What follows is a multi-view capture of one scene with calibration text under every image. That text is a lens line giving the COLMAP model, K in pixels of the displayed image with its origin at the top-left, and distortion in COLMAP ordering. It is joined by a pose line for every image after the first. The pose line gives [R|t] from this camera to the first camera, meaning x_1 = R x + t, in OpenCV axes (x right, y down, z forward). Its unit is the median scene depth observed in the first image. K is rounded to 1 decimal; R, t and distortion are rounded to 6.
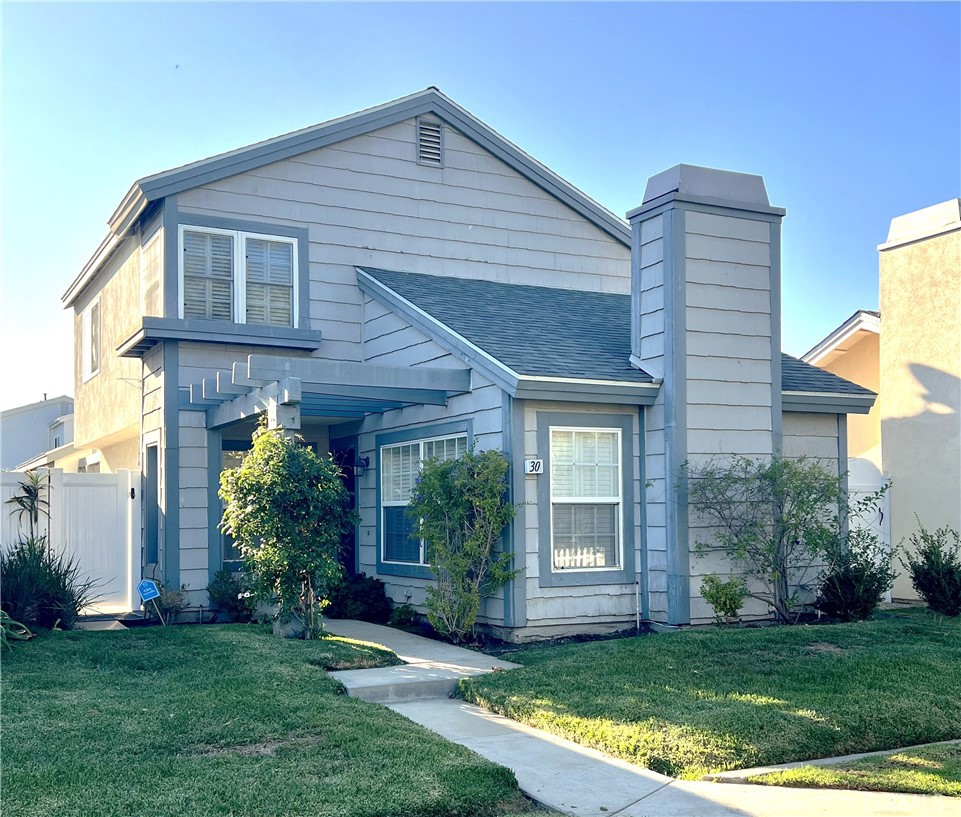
lens RADIAL K [[1086.7, 0, 480.0], [0, 1086.7, 413.4], [0, 0, 1]] dist [0.135263, 0.000000]
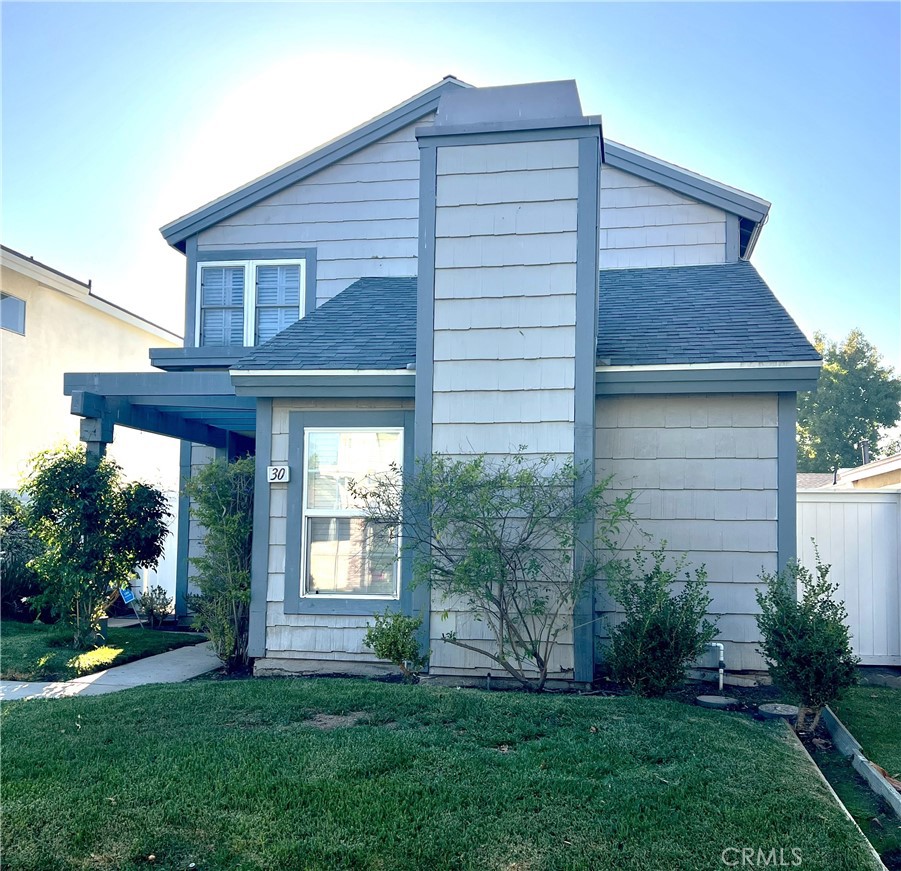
lens RADIAL K [[986.3, 0, 450.5], [0, 986.3, 432.3], [0, 0, 1]] dist [0.120071, 0.000000]
pose [[0.780706, -0.043312, -0.623396, 0.593624], [0.033524, 0.999061, -0.027429, 0.037354], [0.623999, 0.000515, 0.781425, 0.419093]]
